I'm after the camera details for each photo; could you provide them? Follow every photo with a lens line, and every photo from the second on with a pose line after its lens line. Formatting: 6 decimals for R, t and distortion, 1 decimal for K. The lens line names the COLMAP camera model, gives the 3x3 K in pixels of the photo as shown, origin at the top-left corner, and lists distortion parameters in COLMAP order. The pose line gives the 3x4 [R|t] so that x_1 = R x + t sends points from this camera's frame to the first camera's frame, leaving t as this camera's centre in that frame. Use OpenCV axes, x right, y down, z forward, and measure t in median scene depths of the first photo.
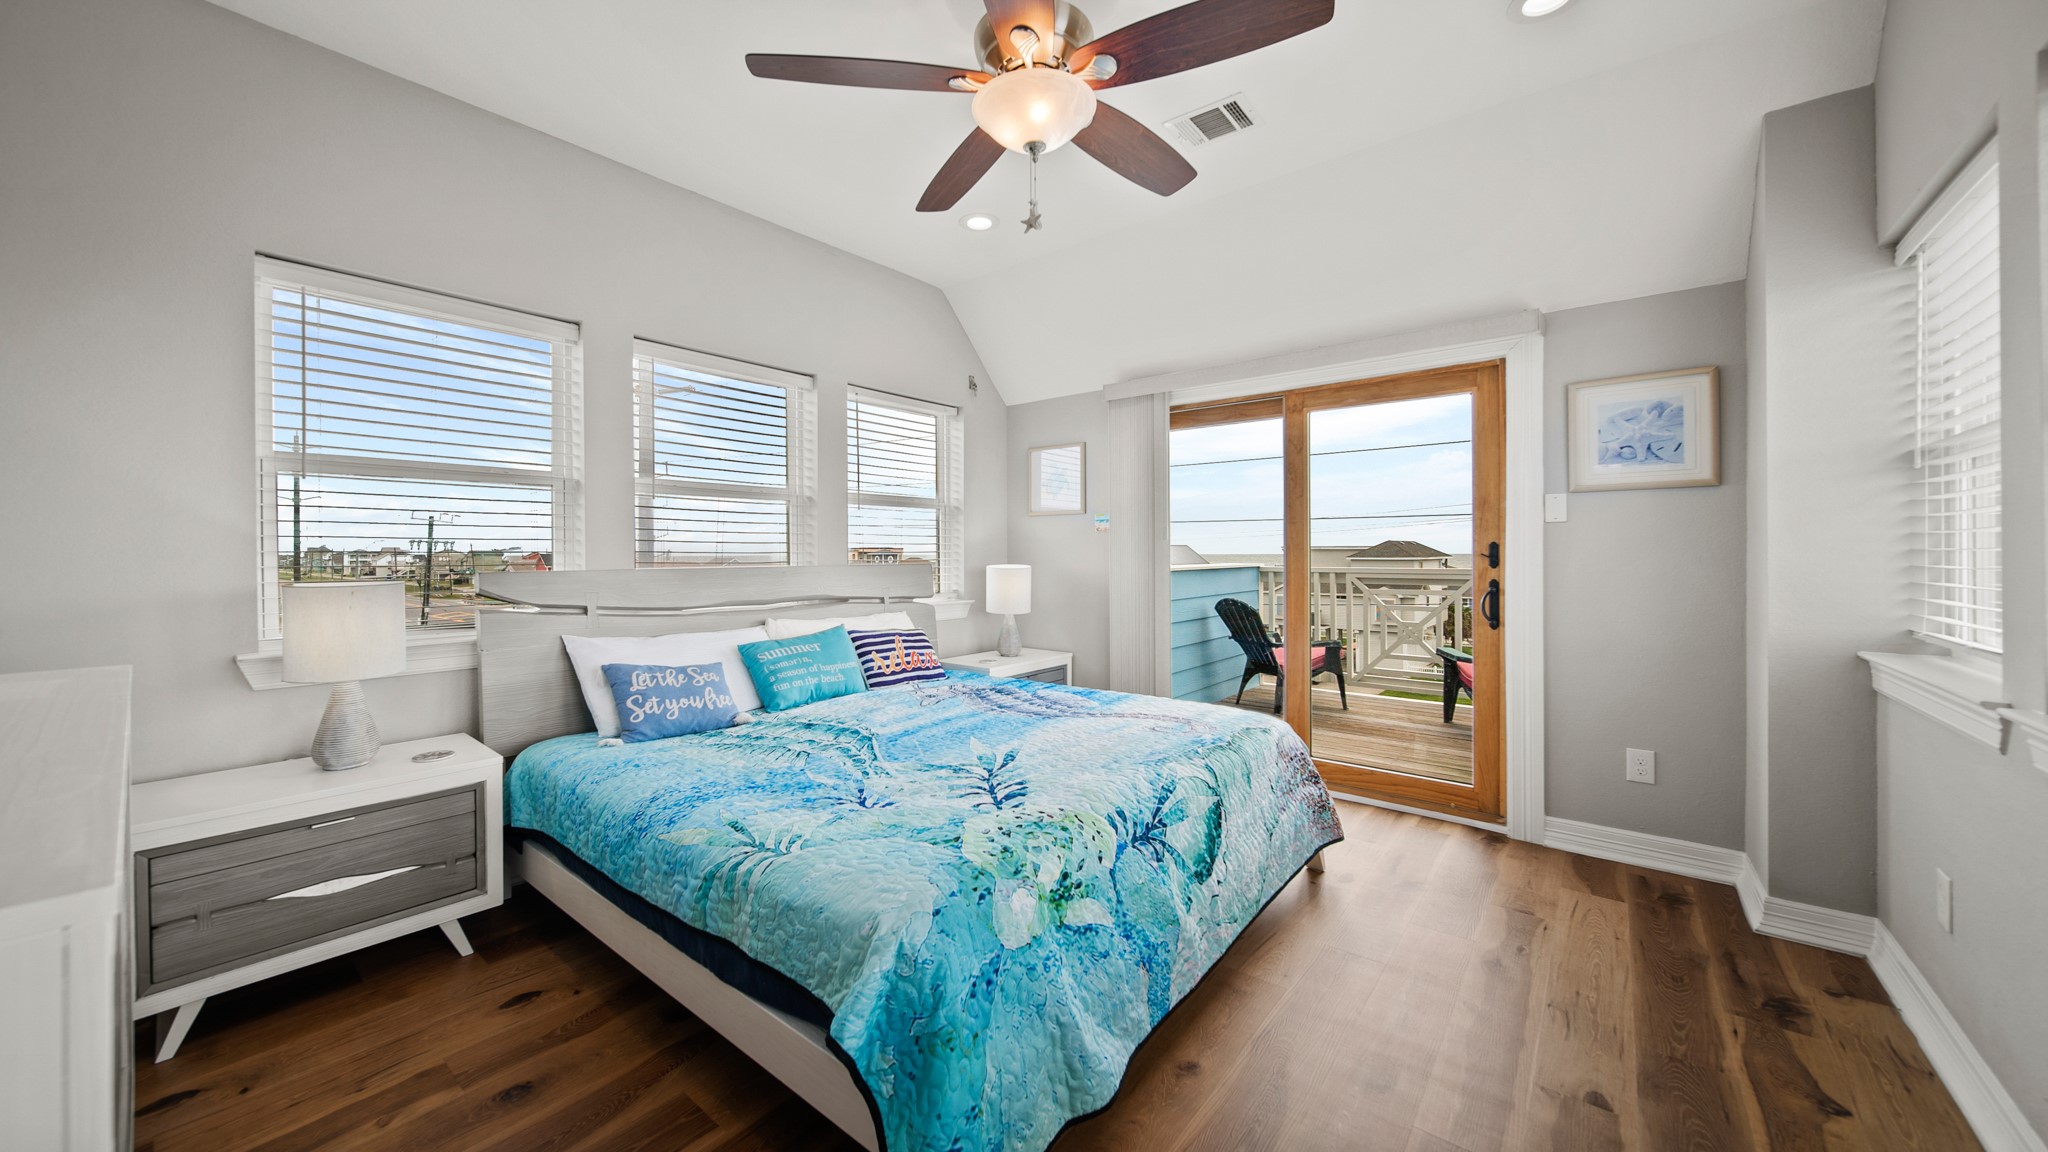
lens RADIAL K [[723.5, 0, 1006.6], [0, 723.5, 564.7], [0, 0, 1]] dist [-0.001741, -0.000740]
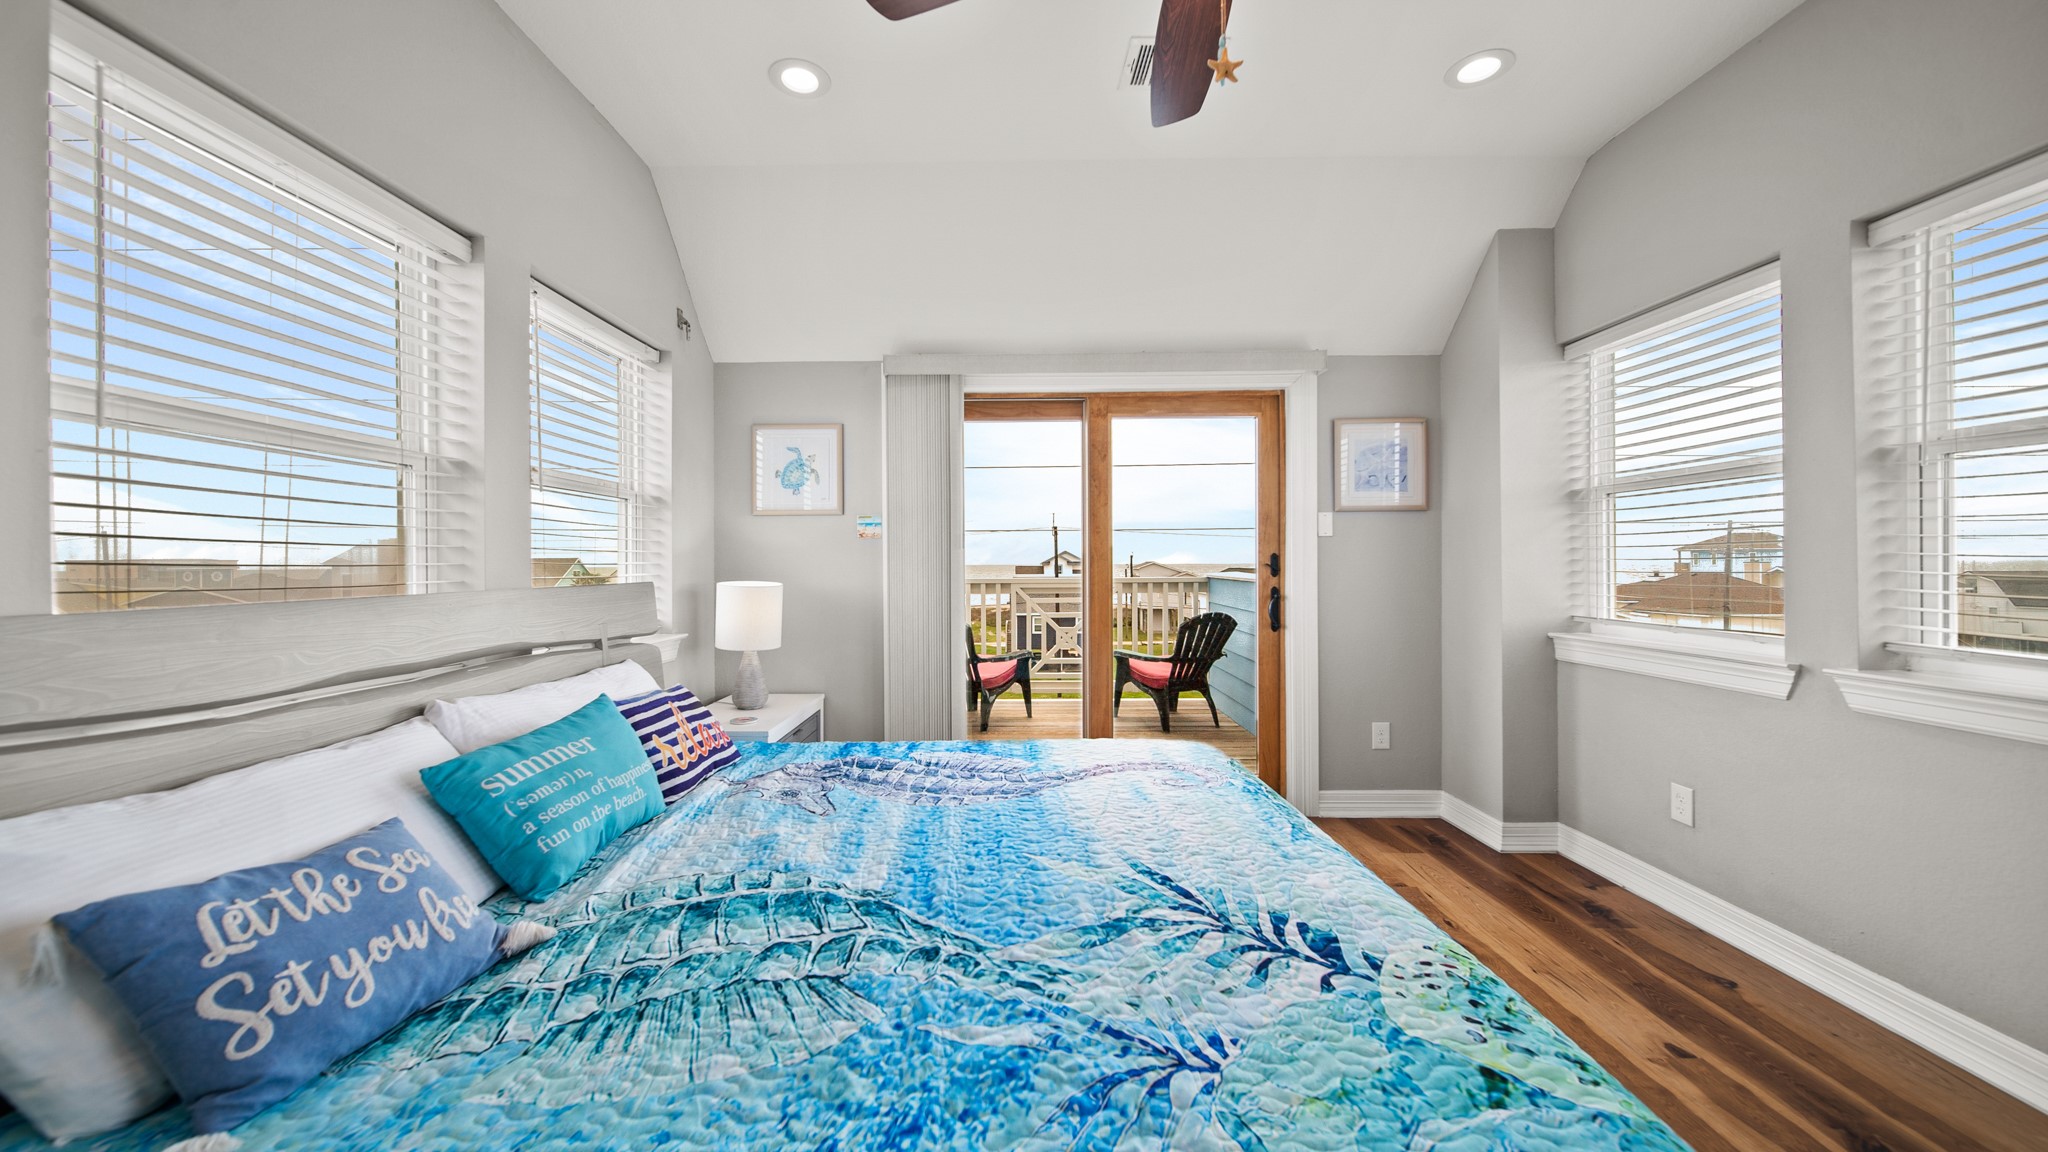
lens RADIAL K [[723.5, 0, 1006.6], [0, 723.5, 564.7], [0, 0, 1]] dist [-0.001741, -0.000740]
pose [[0.778437, -0.003350, 0.627713, -0.376716], [0.013970, 0.999831, -0.011988, -0.006646], [-0.627567, 0.018101, 0.778352, 0.422523]]
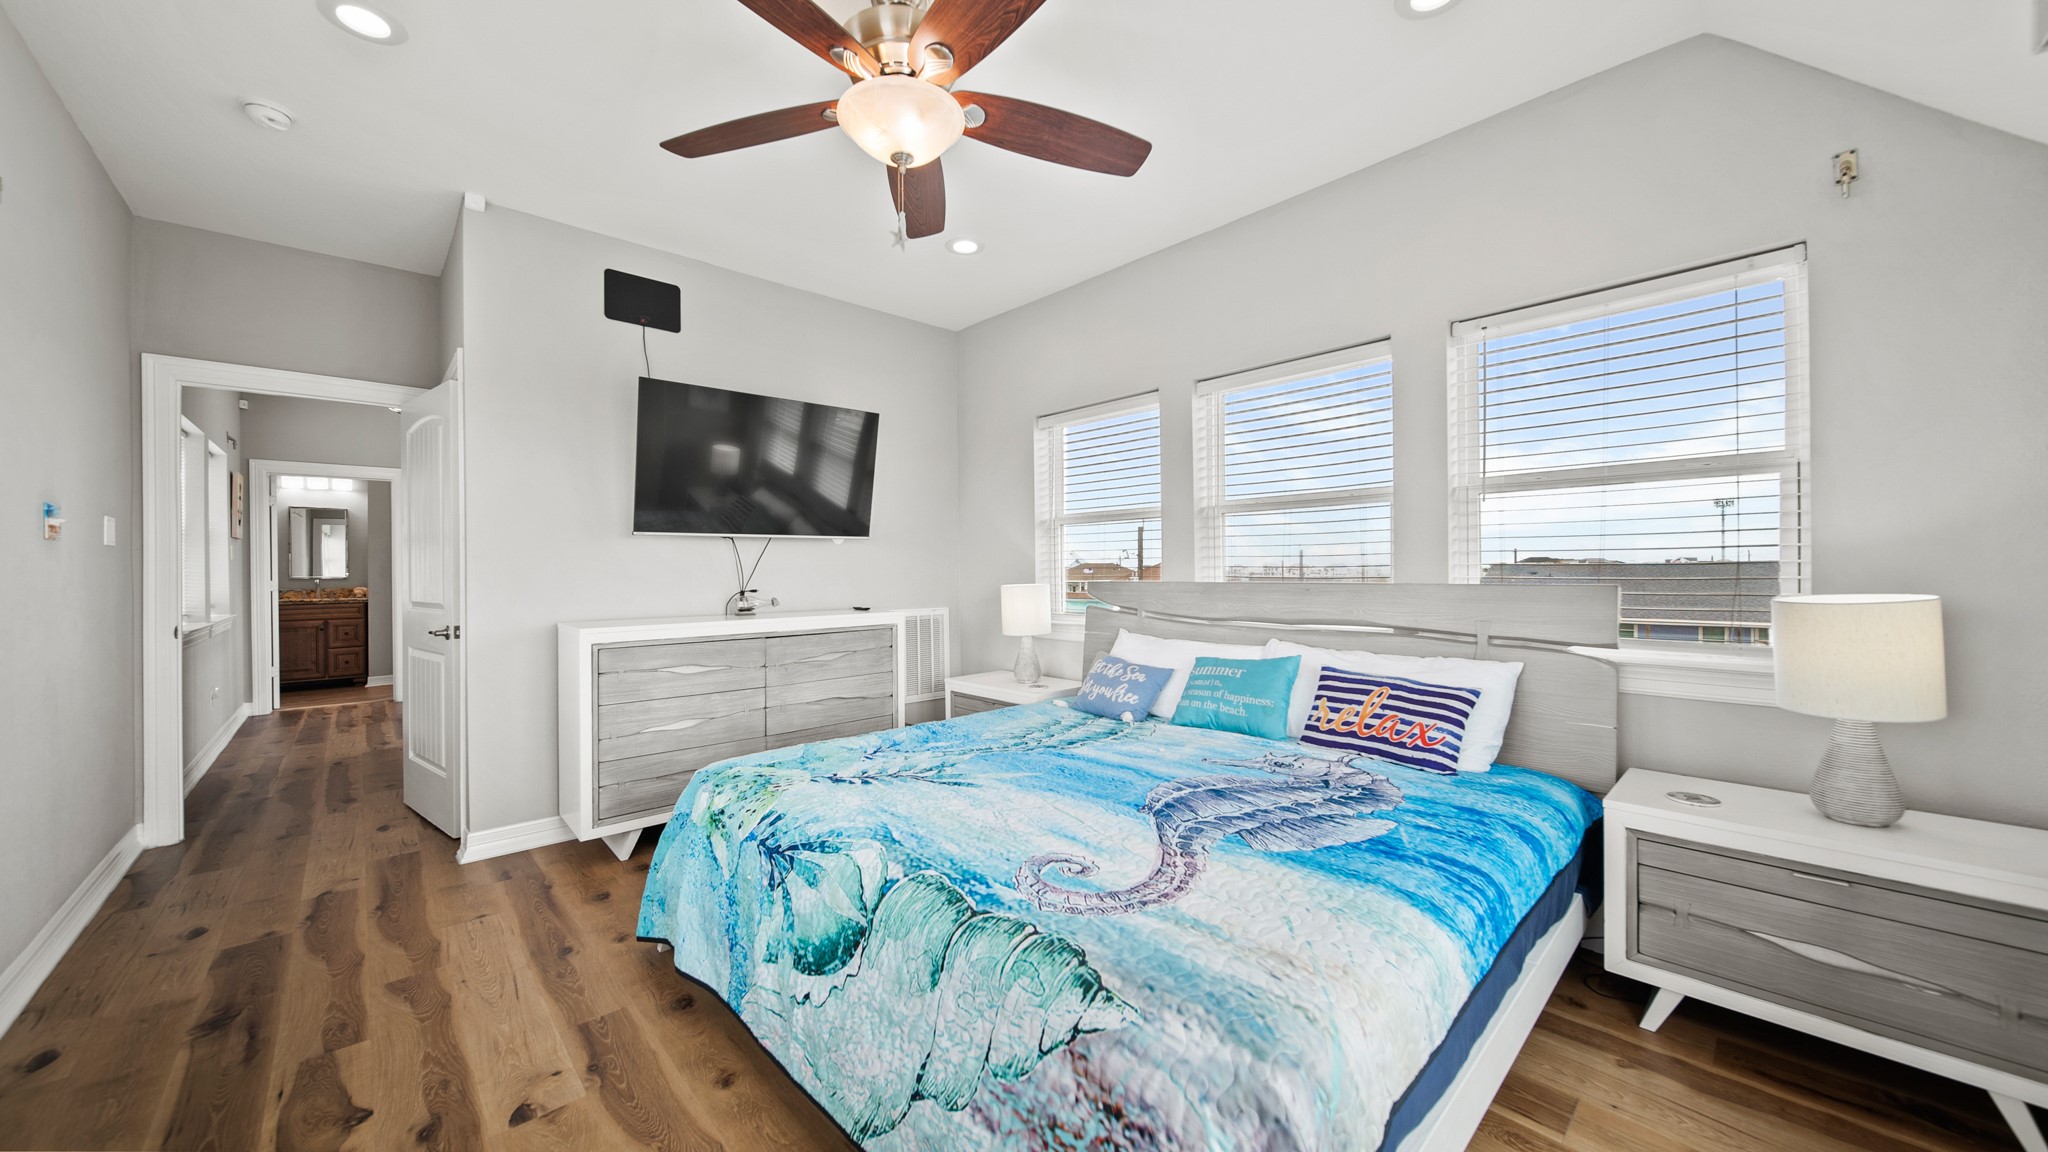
lens RADIAL K [[723.5, 0, 1006.6], [0, 723.5, 564.7], [0, 0, 1]] dist [-0.001741, -0.000740]
pose [[-0.131232, -0.000356, -0.991352, 0.699549], [-0.009706, 0.999952, 0.000926, -0.018843], [0.991304, 0.009743, -0.131229, 0.882845]]
